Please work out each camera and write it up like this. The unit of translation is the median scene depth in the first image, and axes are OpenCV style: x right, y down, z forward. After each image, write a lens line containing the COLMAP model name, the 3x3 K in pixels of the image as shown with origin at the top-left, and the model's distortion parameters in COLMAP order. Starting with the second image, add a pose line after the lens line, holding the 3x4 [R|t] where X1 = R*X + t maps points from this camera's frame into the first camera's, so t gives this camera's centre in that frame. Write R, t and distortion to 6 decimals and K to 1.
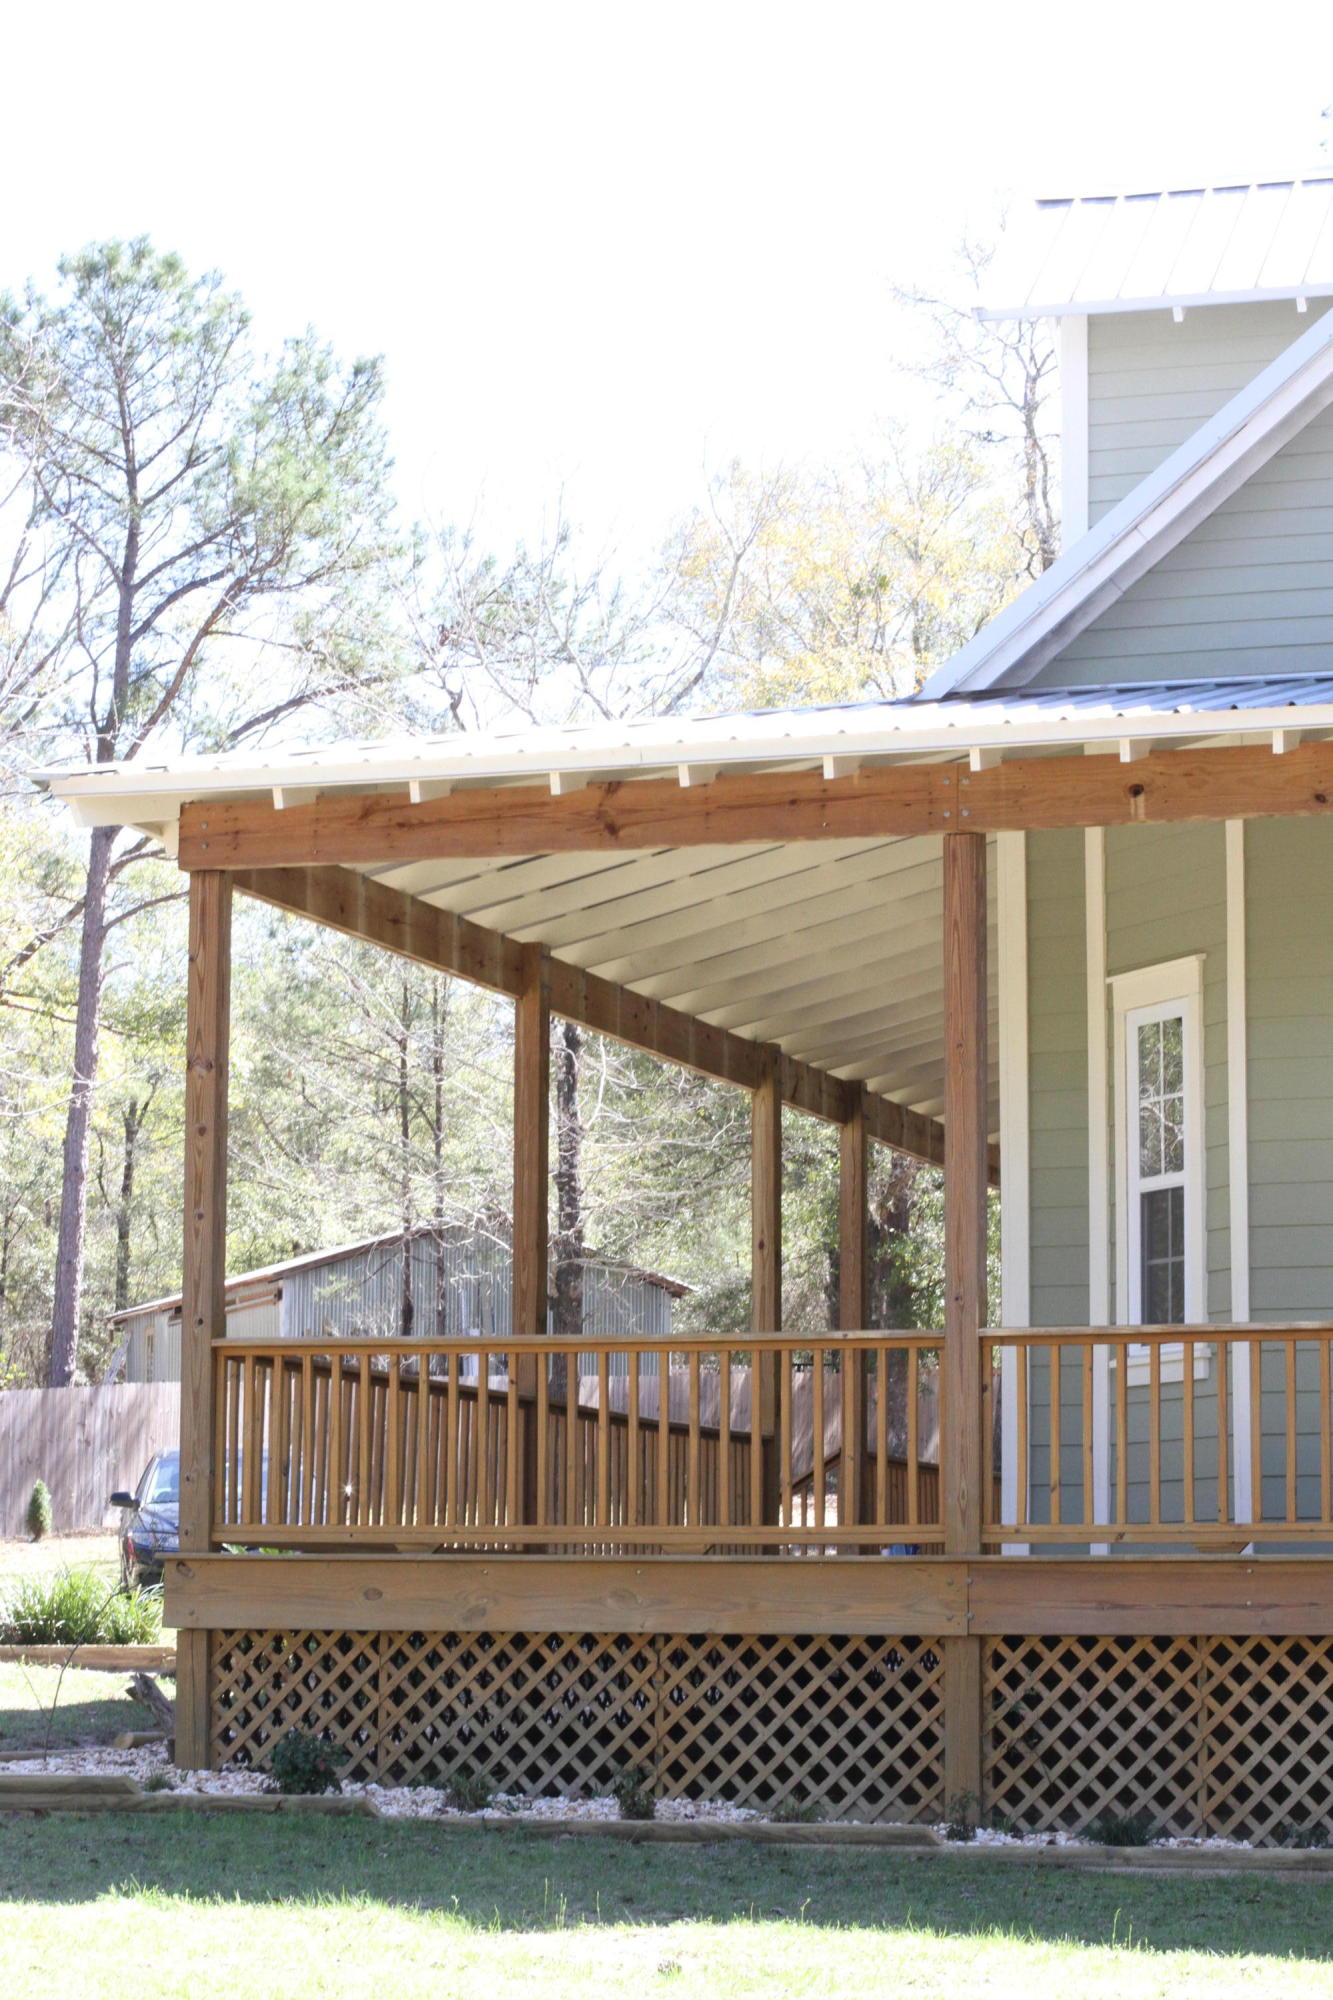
lens RADIAL K [[4630.4, 0, 666.5], [0, 4630.4, 1000.0], [0, 0, 1]] dist [-0.126323, -0.084084]
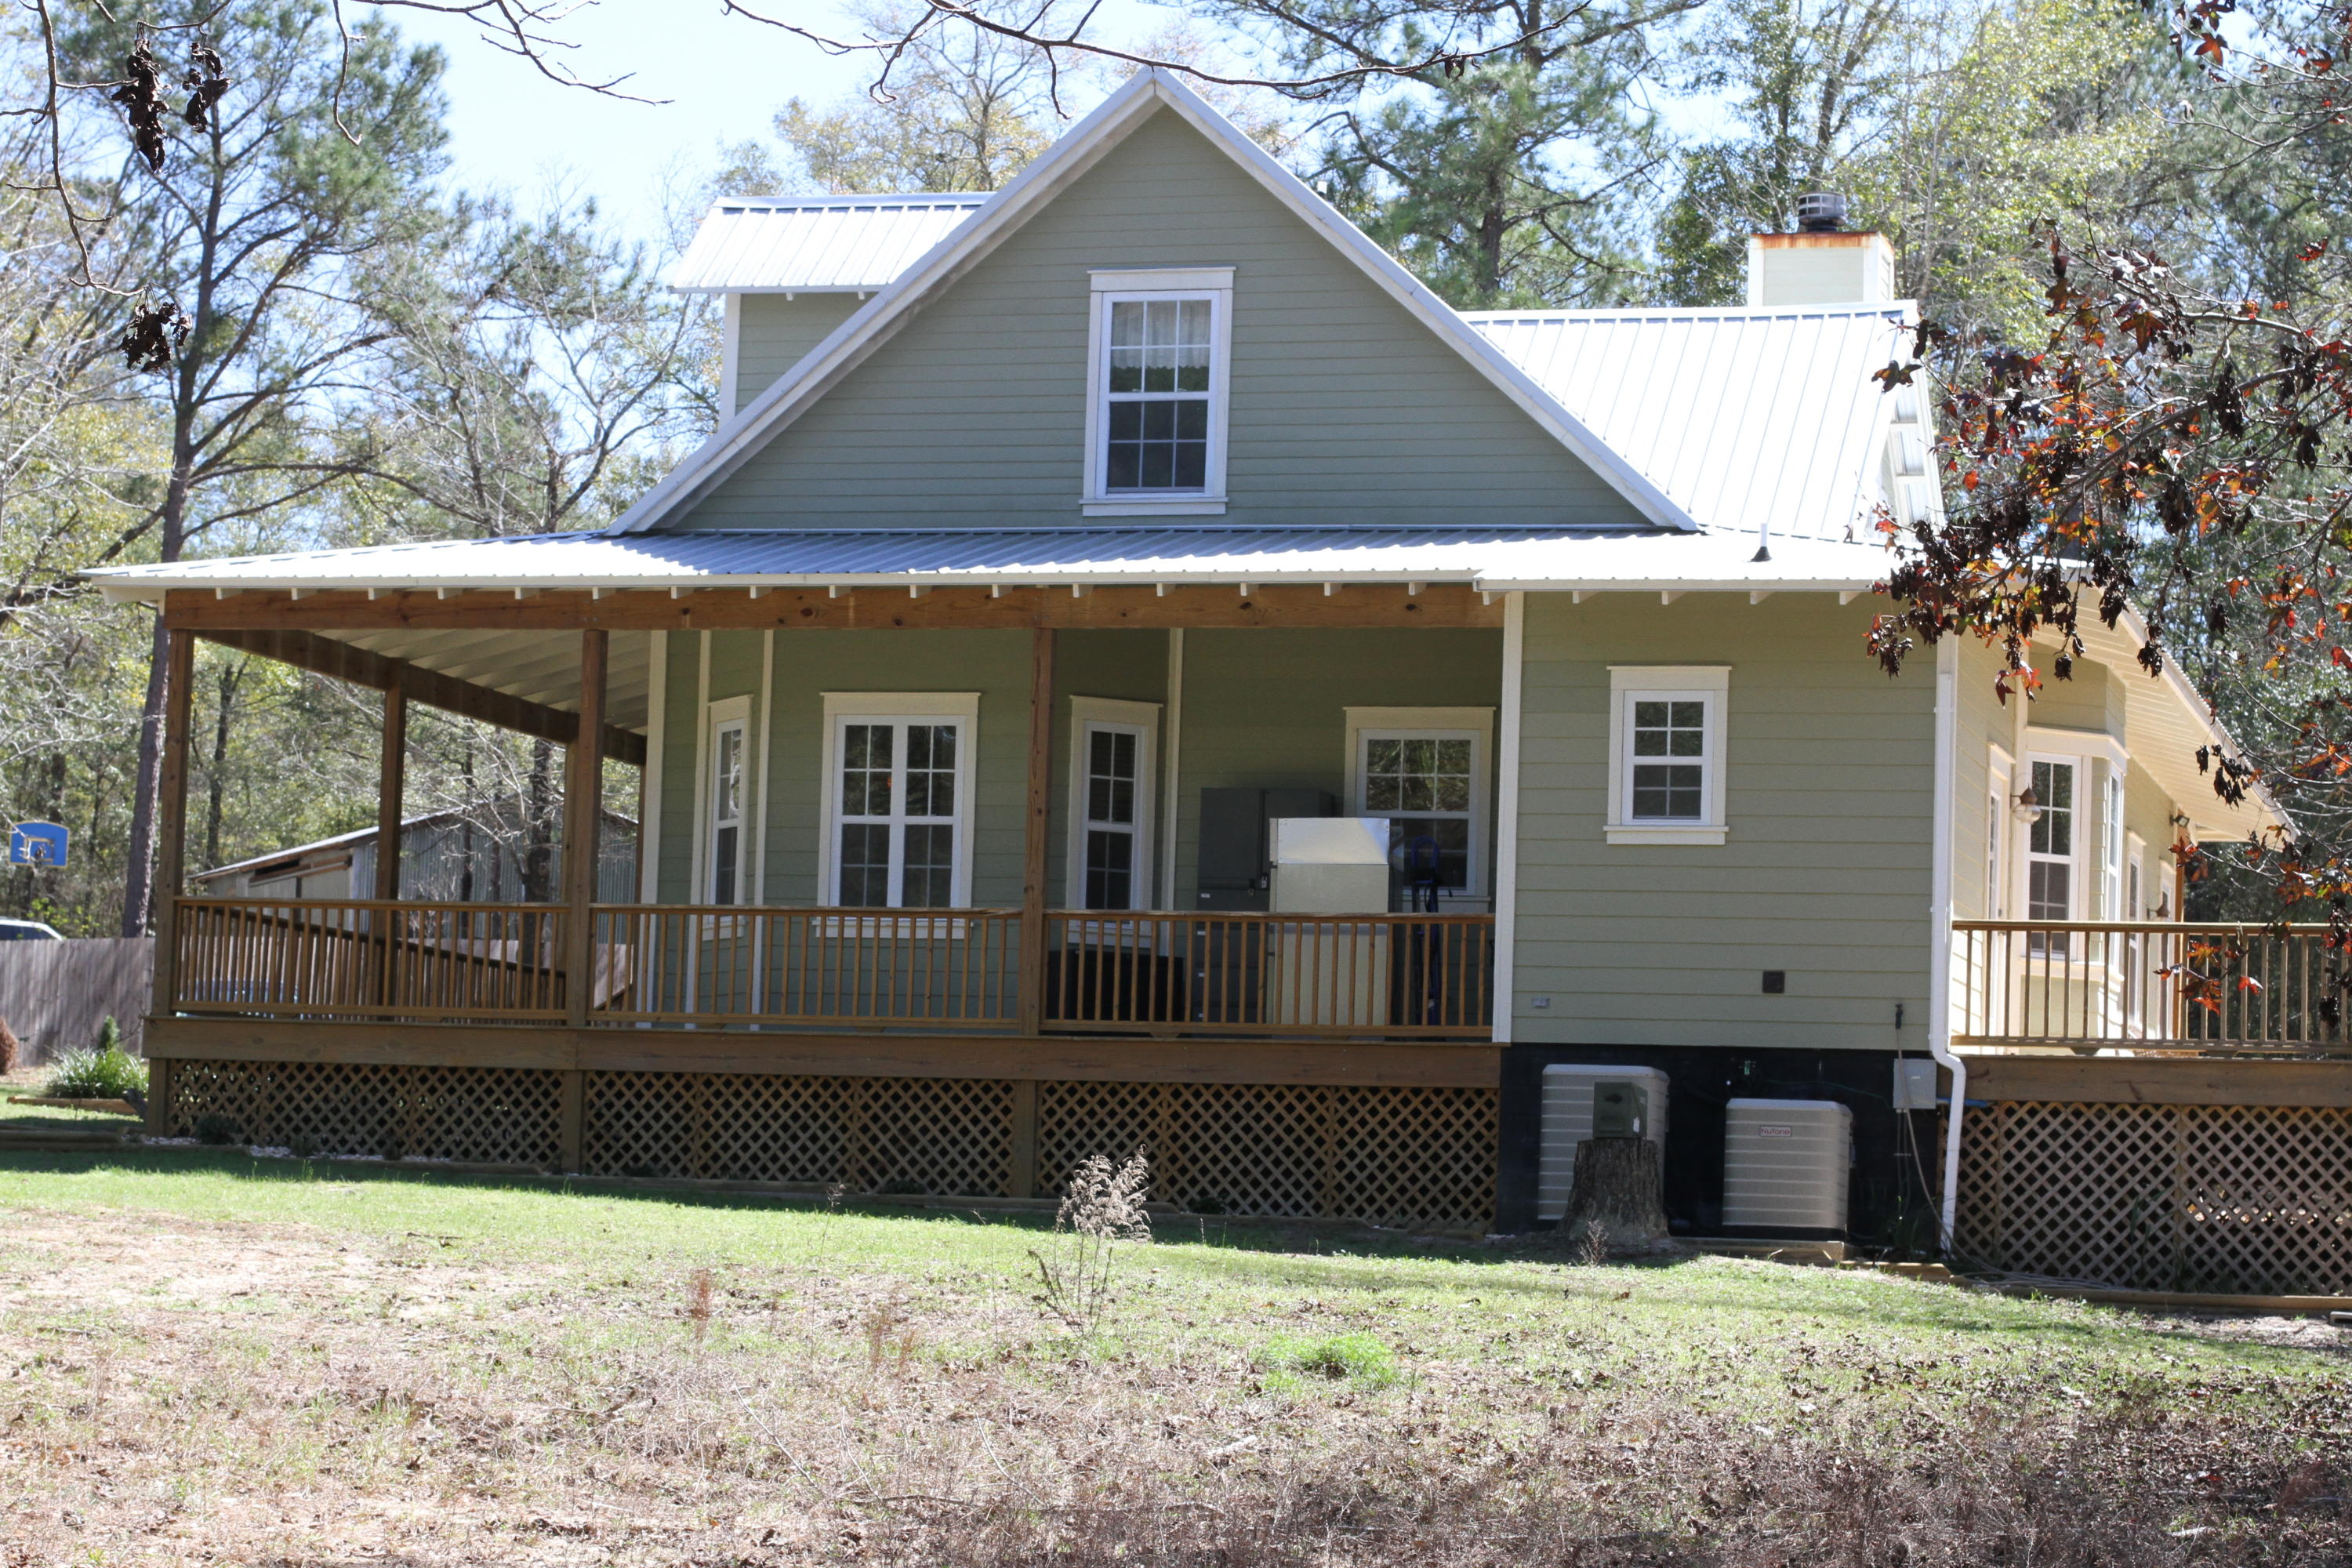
lens RADIAL K [[5807.4, 0, 1176.0], [0, 5807.4, 784.0], [0, 0, 1]] dist [-0.084496, -0.089650]
pose [[0.998777, 0.032005, 0.037697, 0.142788], [-0.033804, 0.998270, 0.048112, -0.063735], [-0.036092, -0.049327, 0.998130, -0.876172]]
